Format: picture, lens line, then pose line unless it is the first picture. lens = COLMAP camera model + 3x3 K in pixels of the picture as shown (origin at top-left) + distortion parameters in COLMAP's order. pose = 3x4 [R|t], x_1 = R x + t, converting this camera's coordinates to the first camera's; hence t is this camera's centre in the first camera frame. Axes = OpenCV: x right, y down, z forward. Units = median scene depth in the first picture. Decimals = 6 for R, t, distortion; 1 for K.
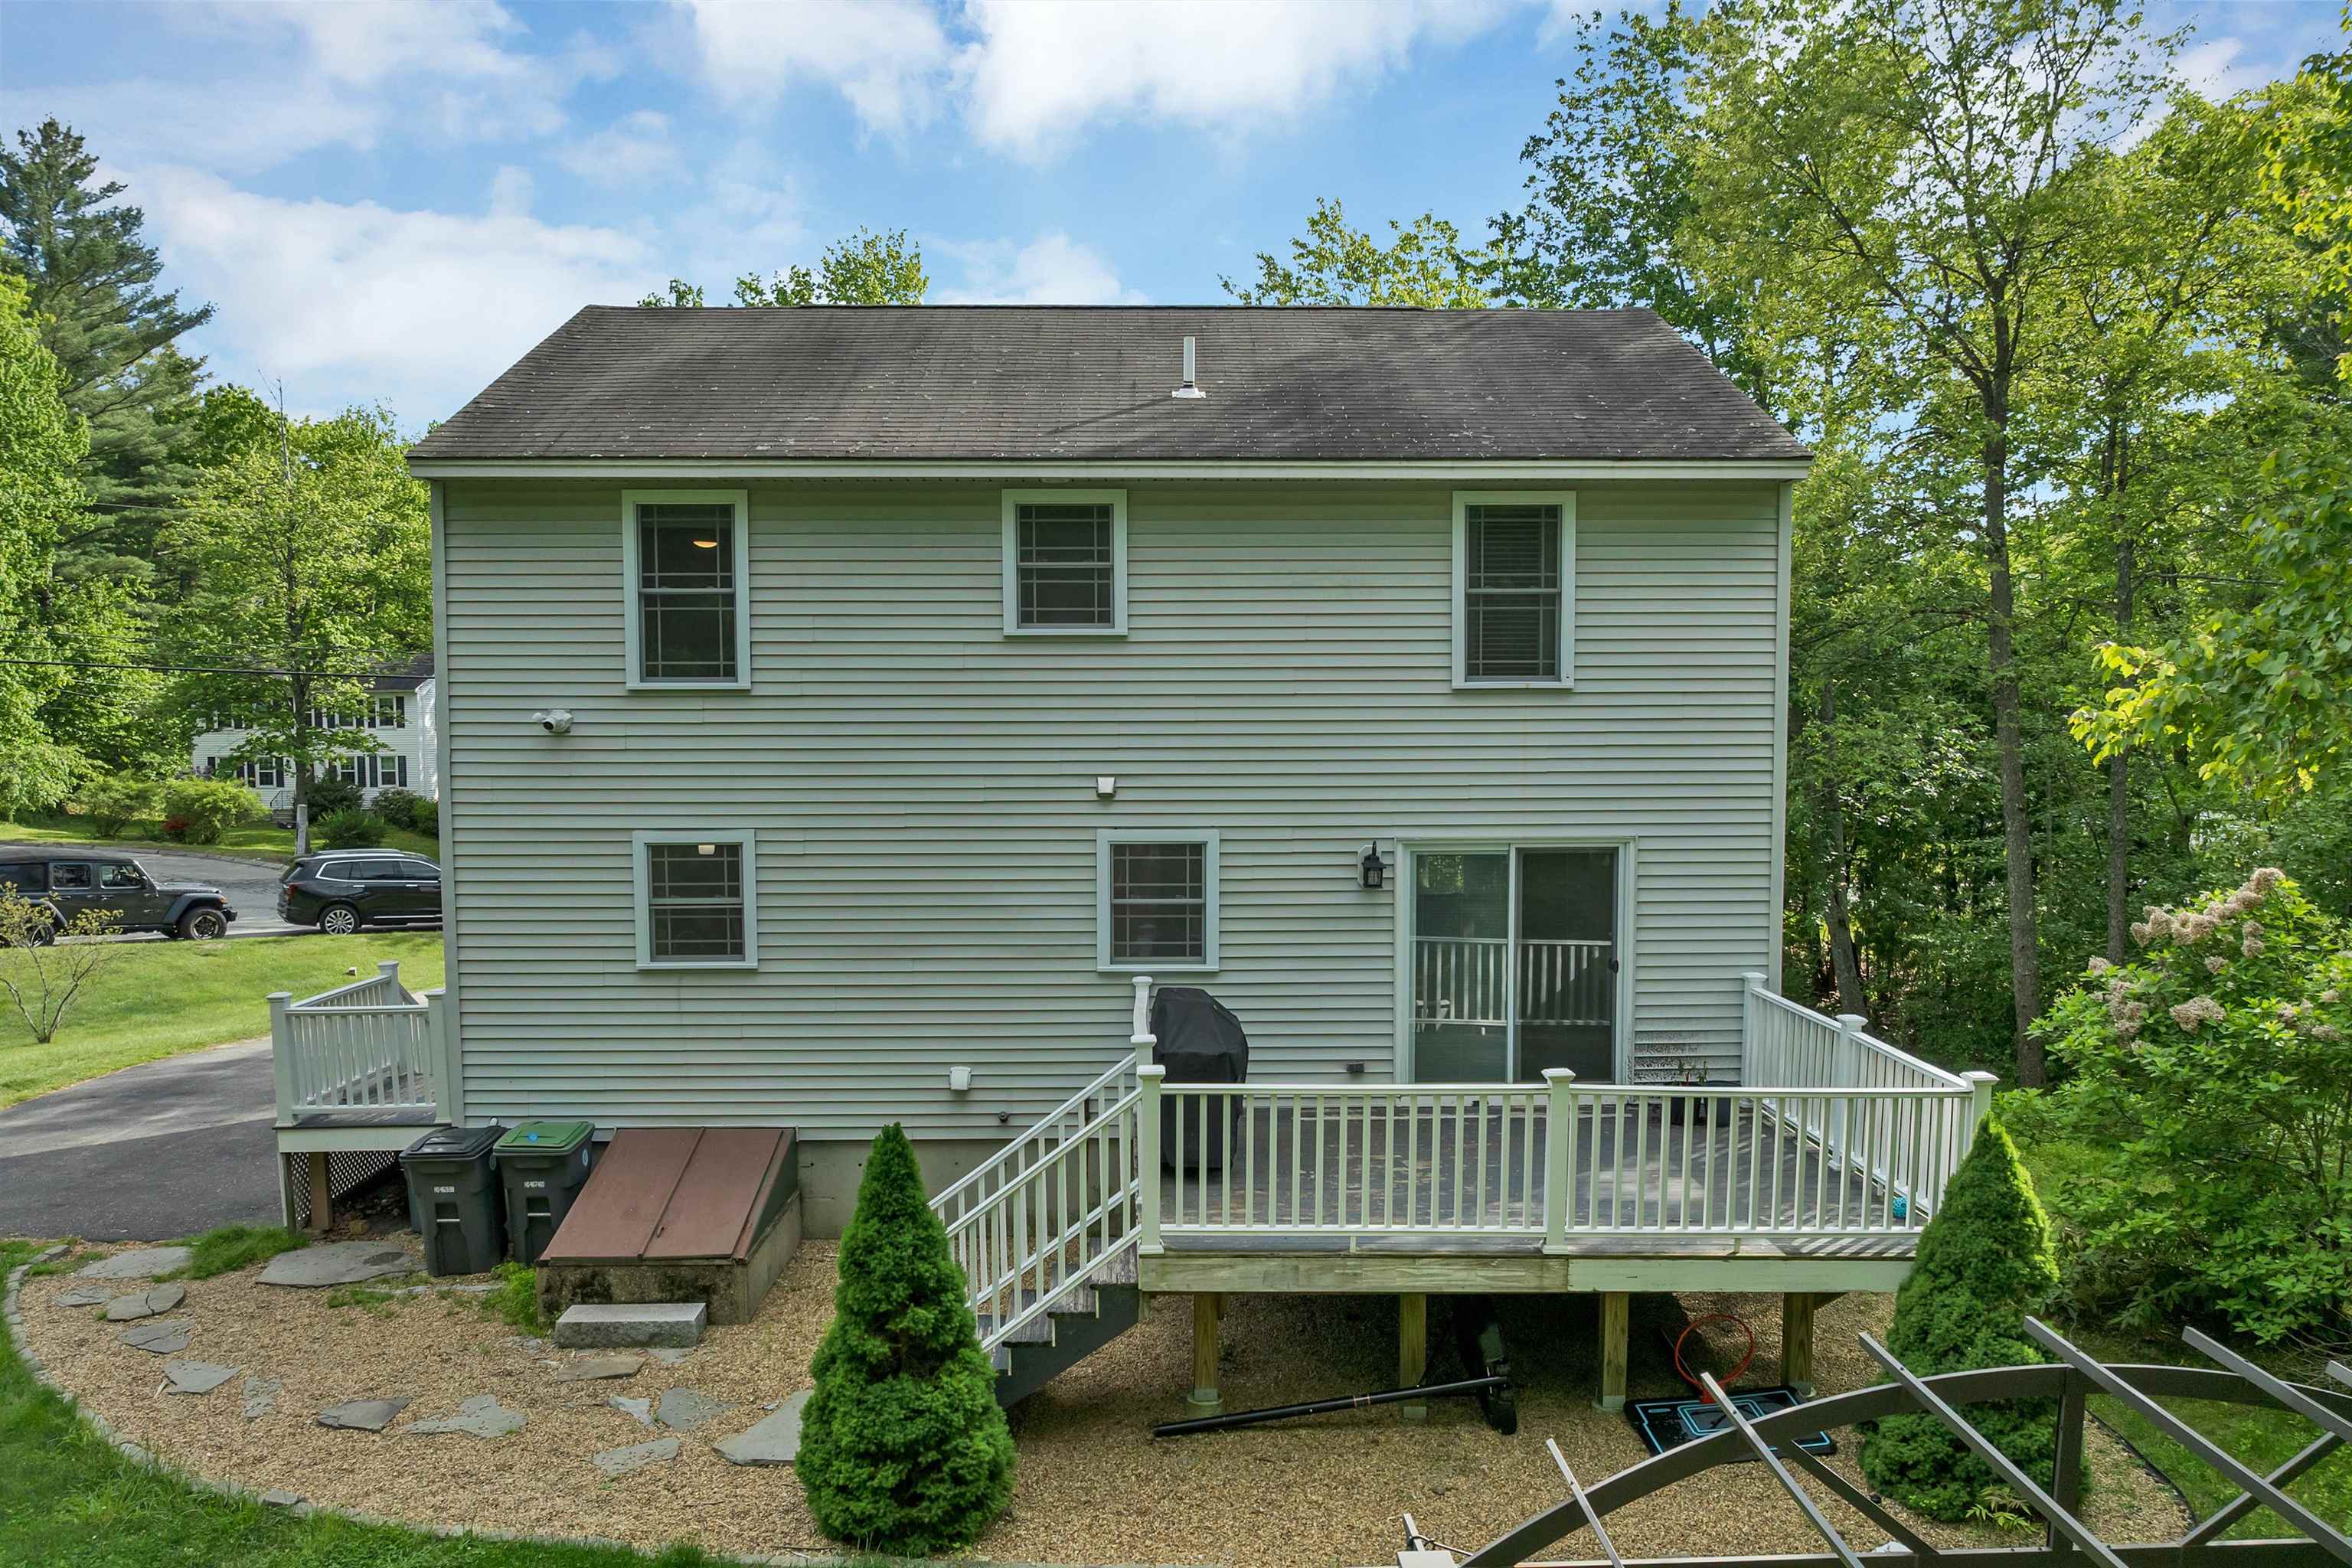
lens RADIAL K [[1689.6, 0, 1188.5], [0, 1689.6, 872.1], [0, 0, 1]] dist [-0.038952, 0.004301]
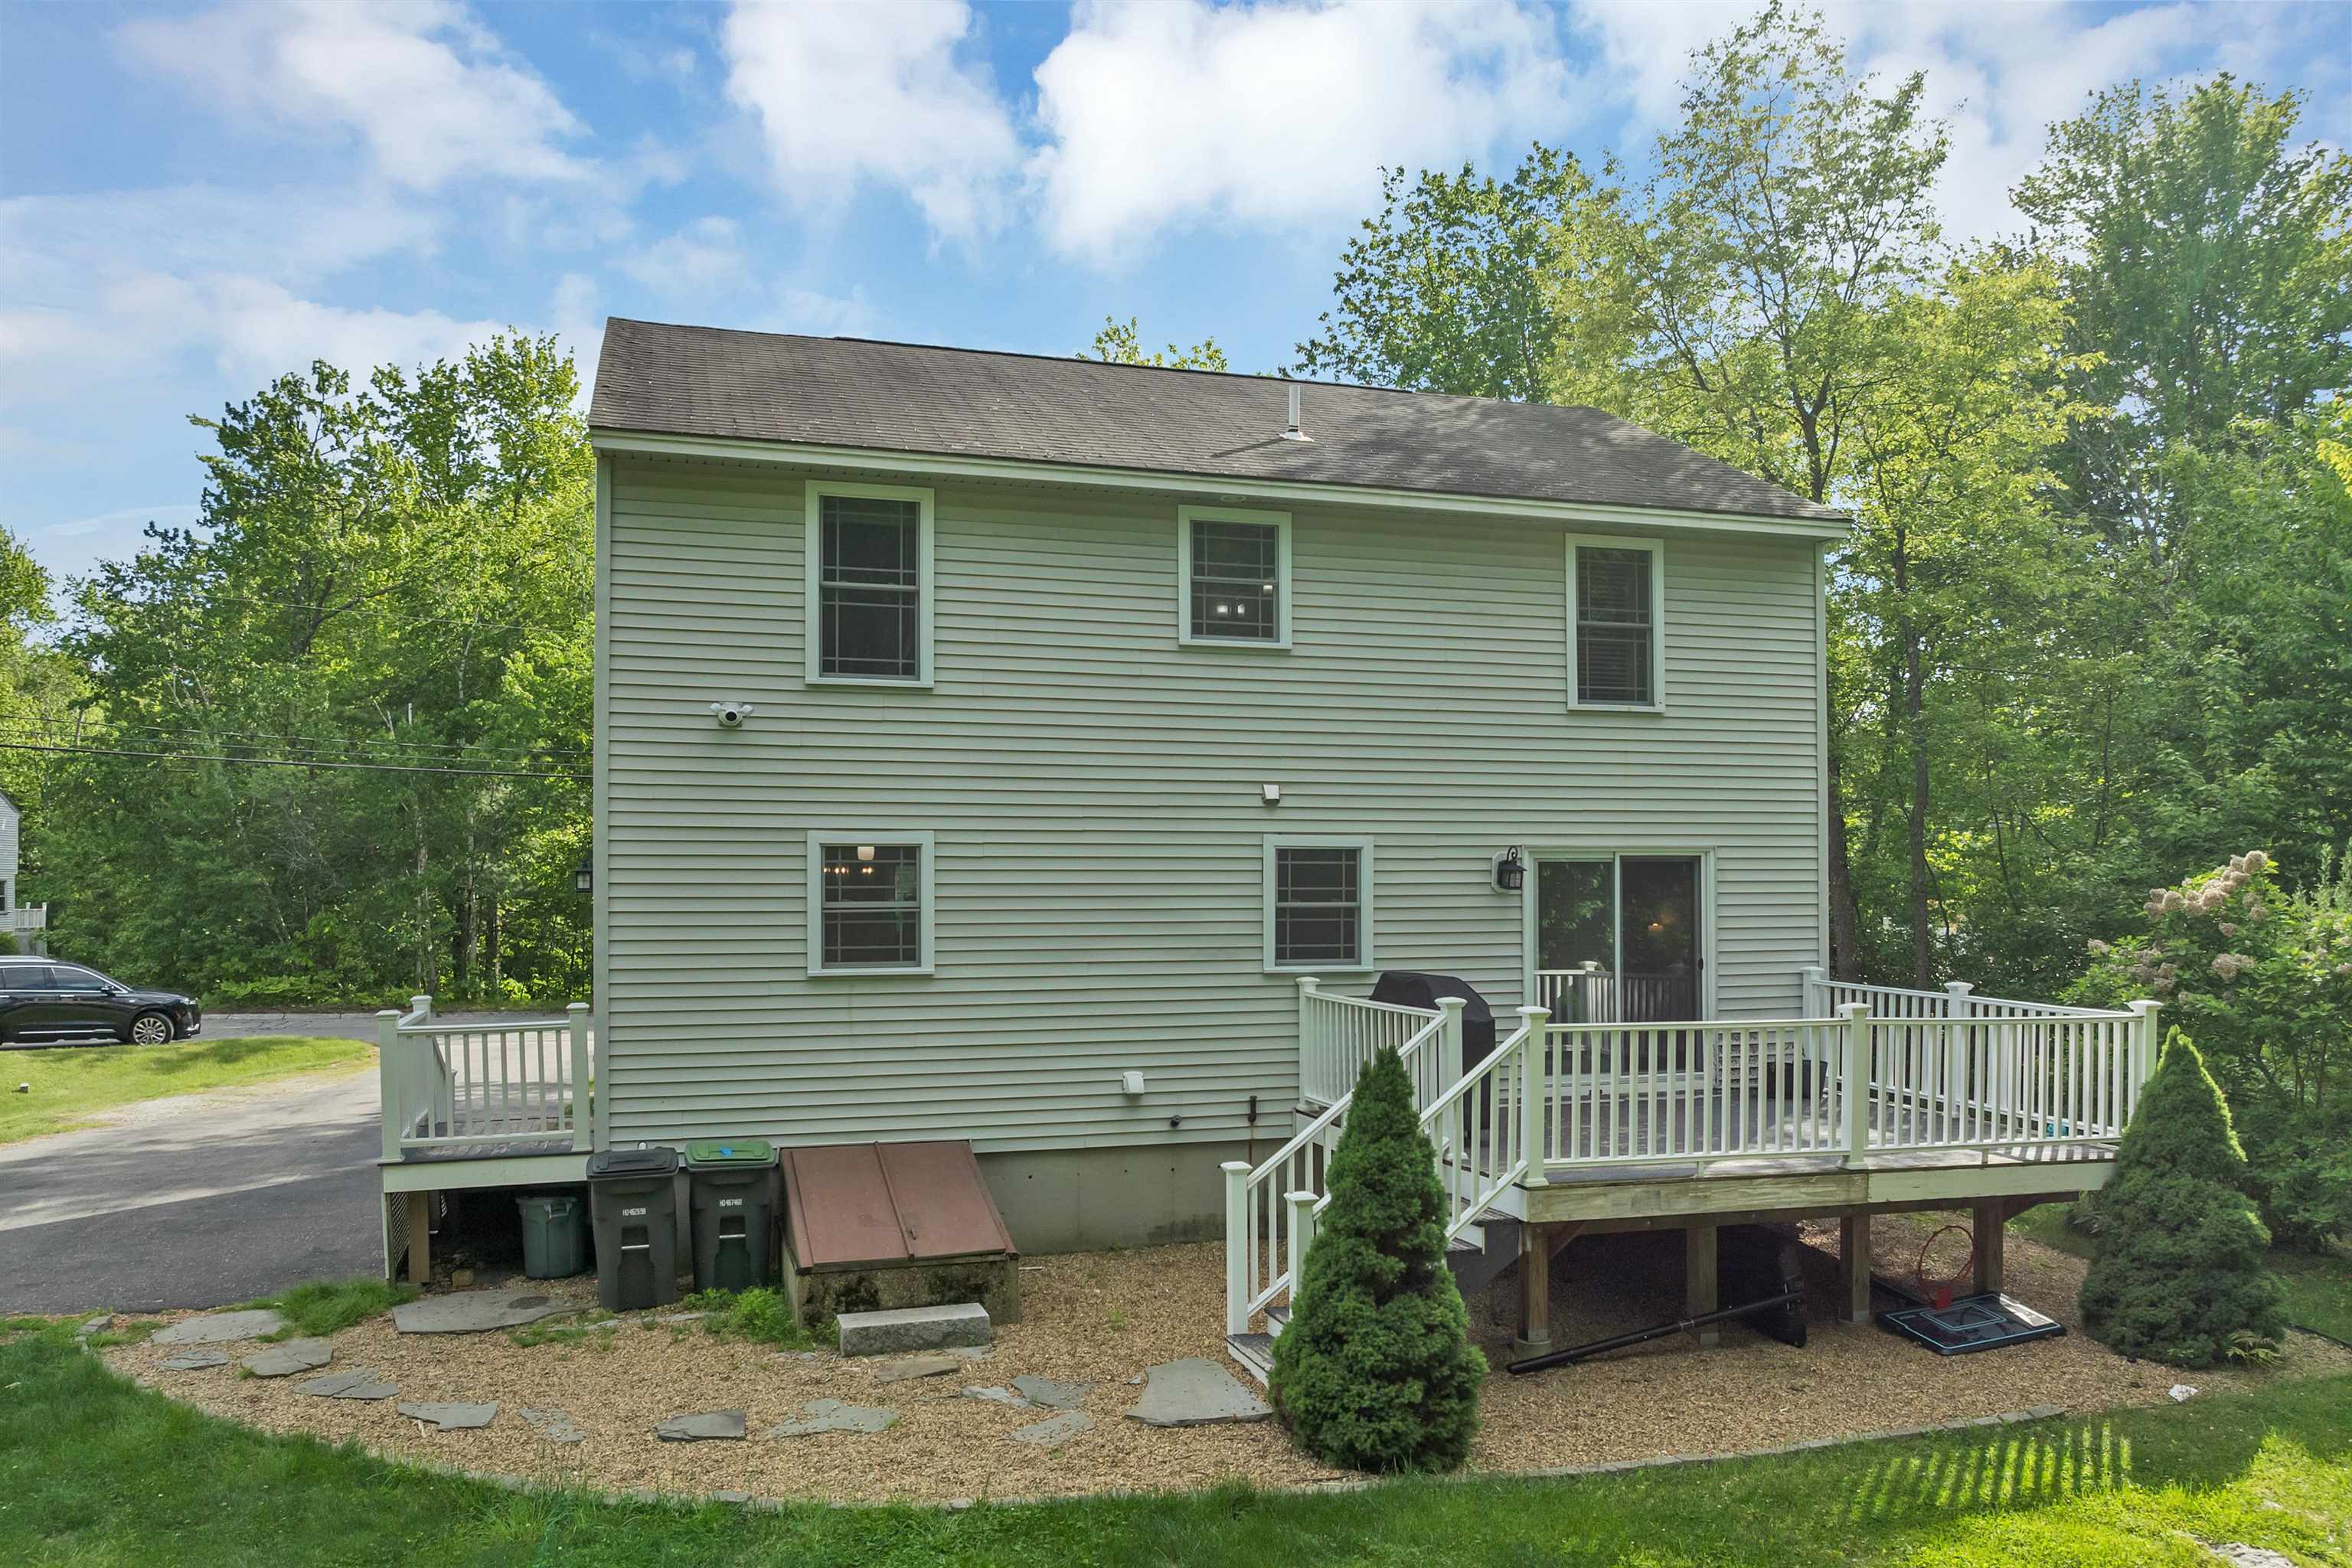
lens RADIAL K [[1689.6, 0, 1188.5], [0, 1689.6, 872.1], [0, 0, 1]] dist [-0.038952, 0.004301]
pose [[0.961819, 0.002330, 0.273678, -0.386338], [0.022172, 0.996014, -0.086401, 0.086994], [-0.272789, 0.089170, 0.957933, 0.025229]]
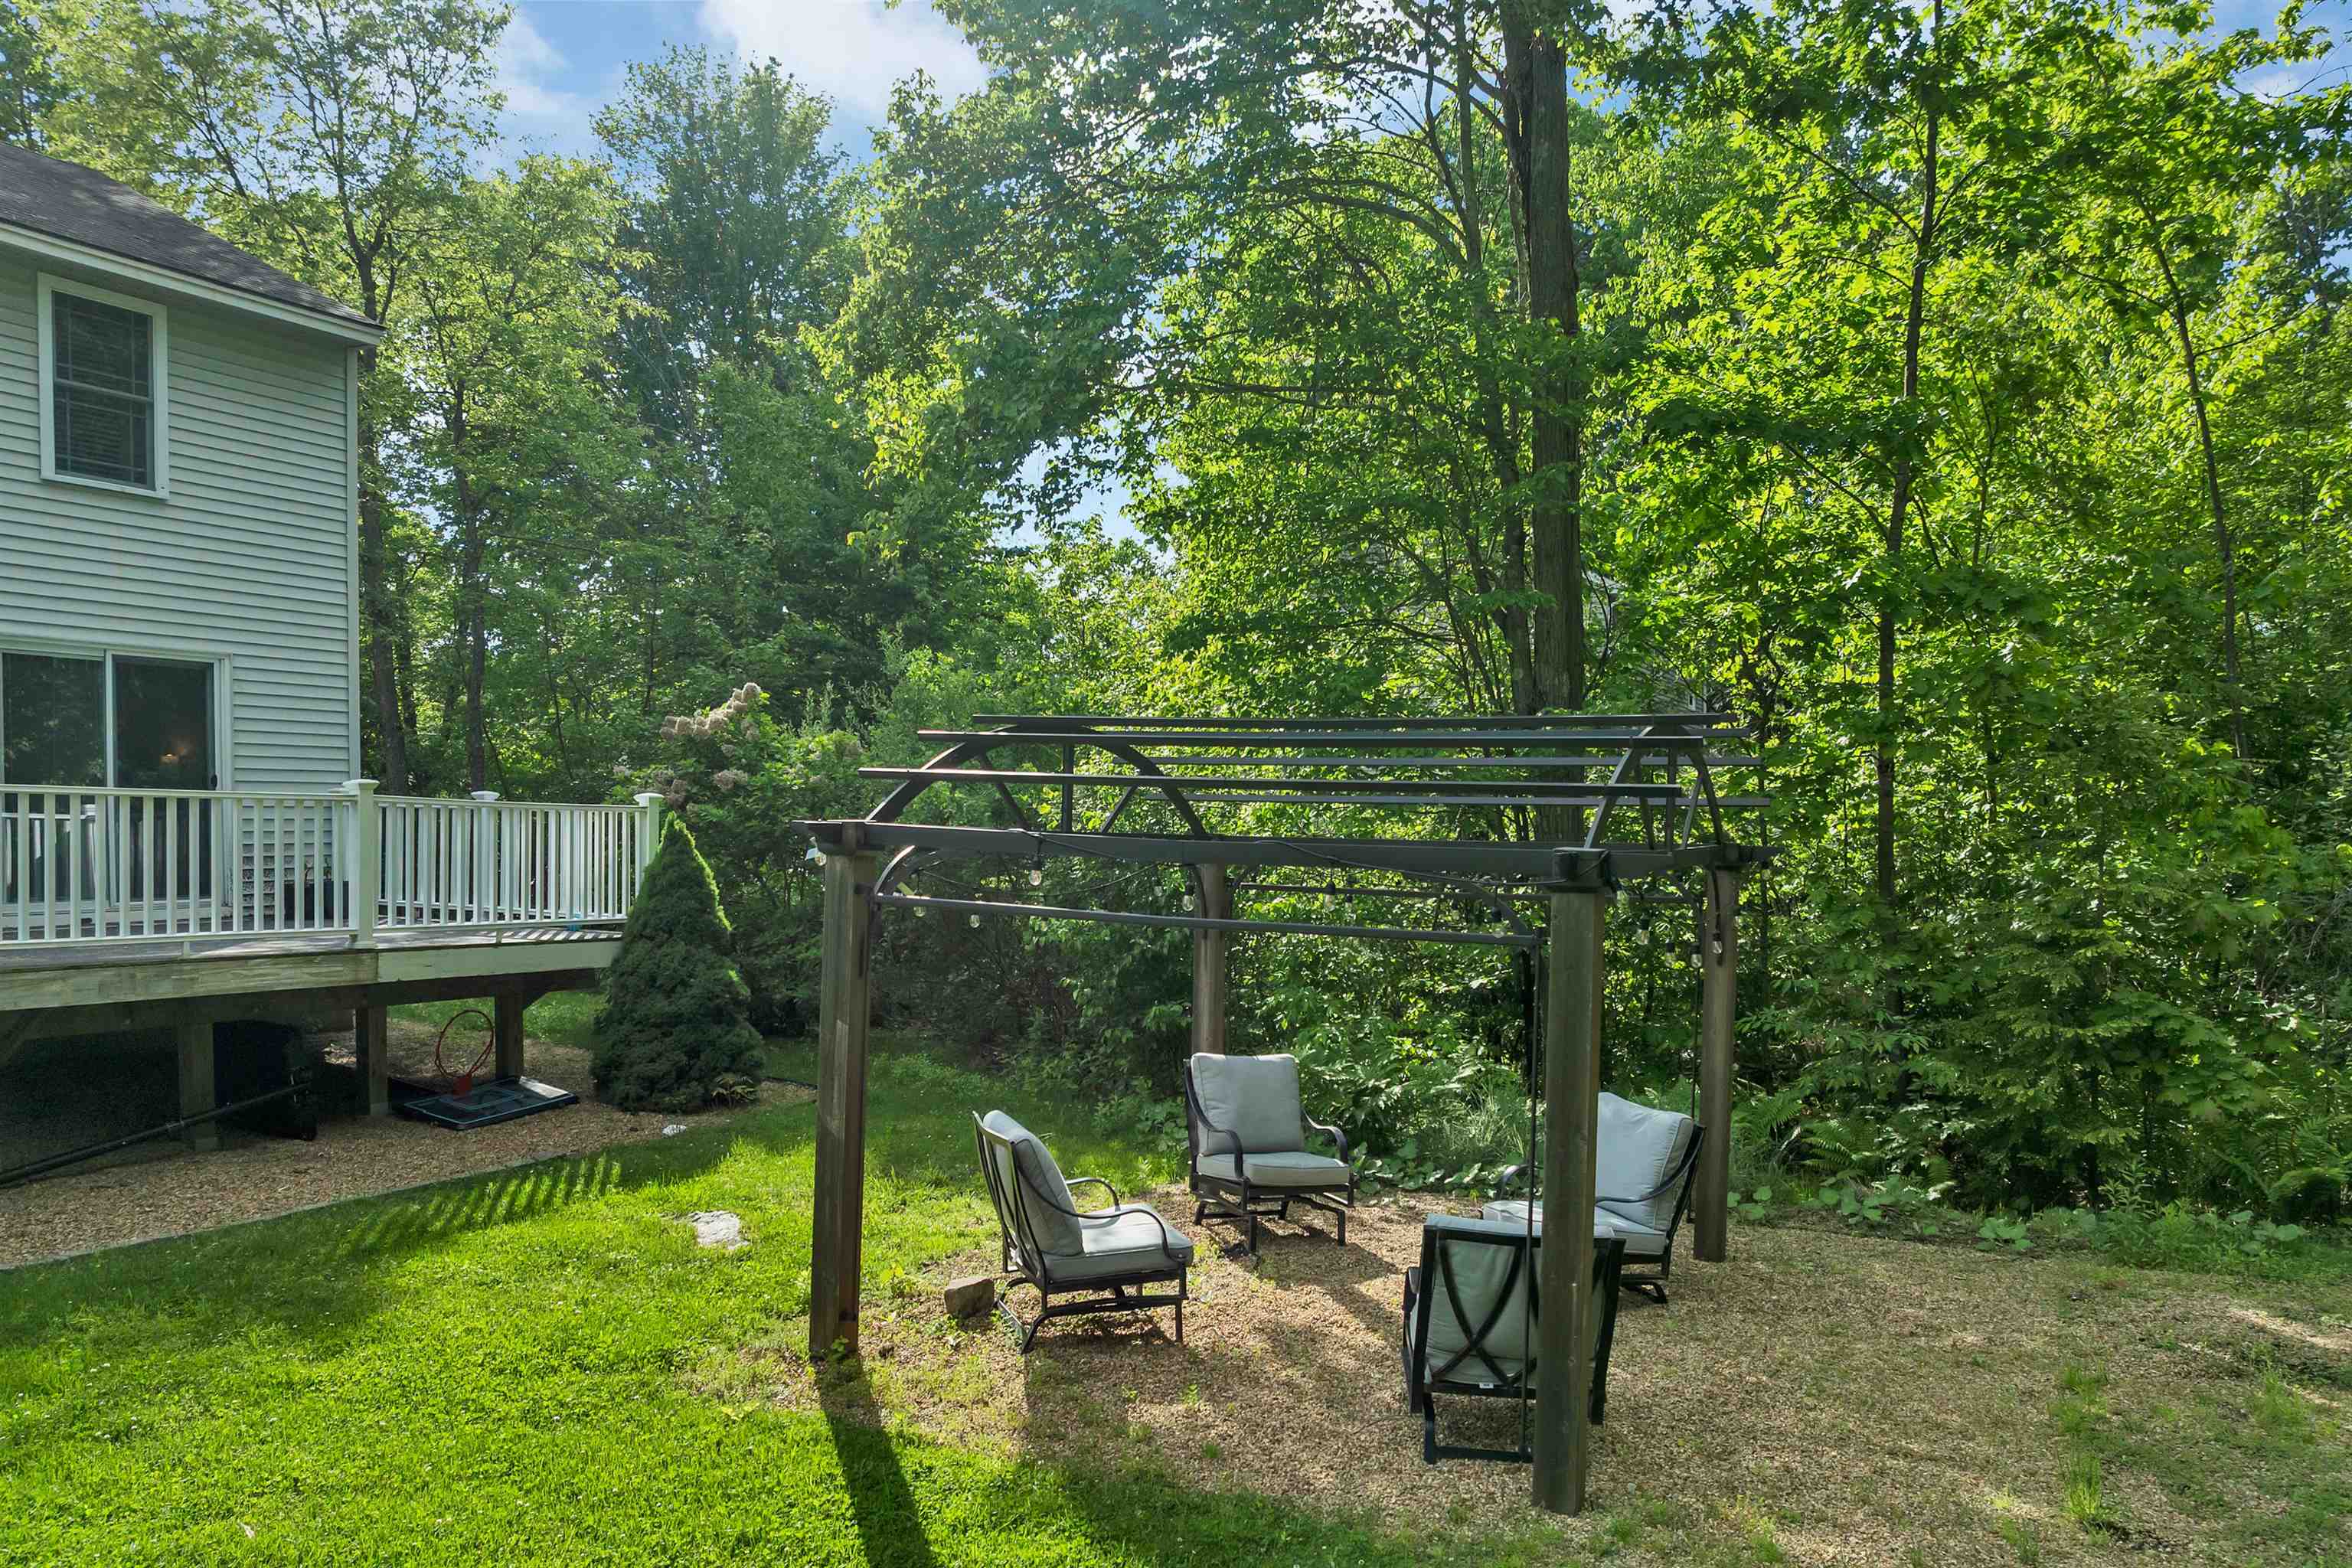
lens RADIAL K [[1689.6, 0, 1188.5], [0, 1689.6, 872.1], [0, 0, 1]] dist [-0.038952, 0.004301]
pose [[0.482235, -0.020293, 0.875807, -0.357384], [0.068625, 0.997535, -0.014672, 0.171788], [-0.873350, 0.067177, 0.482439, 0.002125]]
